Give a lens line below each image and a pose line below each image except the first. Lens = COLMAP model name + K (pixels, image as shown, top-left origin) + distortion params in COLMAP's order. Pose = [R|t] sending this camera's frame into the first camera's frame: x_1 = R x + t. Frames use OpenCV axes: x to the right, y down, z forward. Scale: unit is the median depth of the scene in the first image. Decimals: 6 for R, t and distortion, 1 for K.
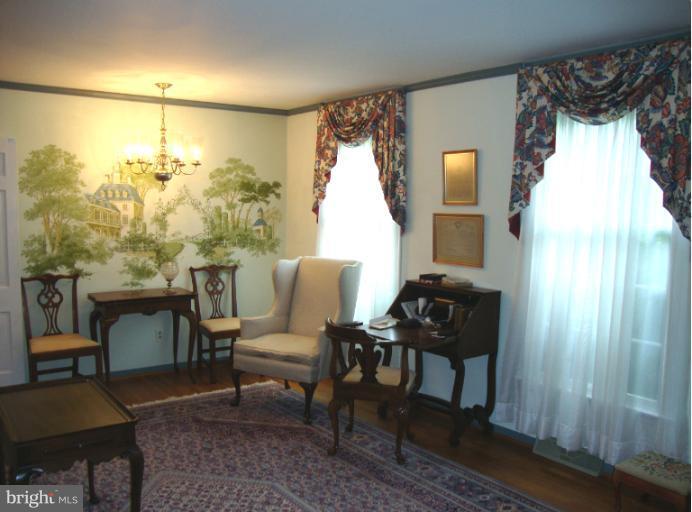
lens RADIAL K [[621.8, 0, 346.8], [0, 621.8, 251.6], [0, 0, 1]] dist [-0.076788, 0.008242]
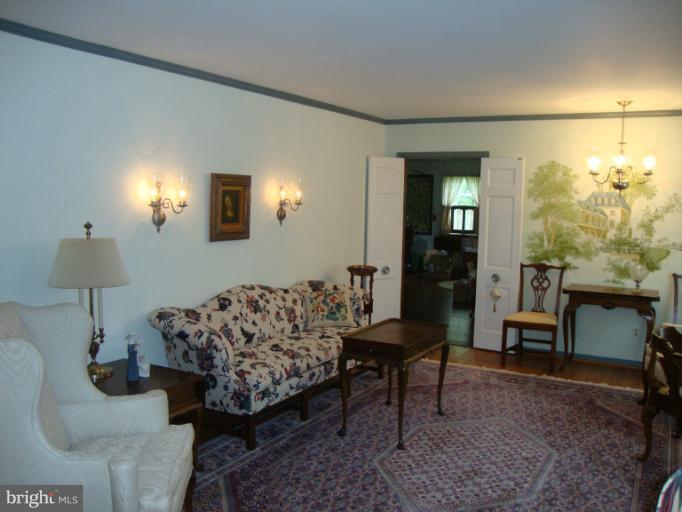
lens RADIAL K [[607.7, 0, 340.6], [0, 607.7, 258.0], [0, 0, 1]] dist [-0.167702, 0.099010]
pose [[0.406131, 0.083277, -0.910012, 0.457588], [-0.088959, 0.994712, 0.051327, -0.000620], [0.909474, 0.060109, 0.411392, 0.116838]]
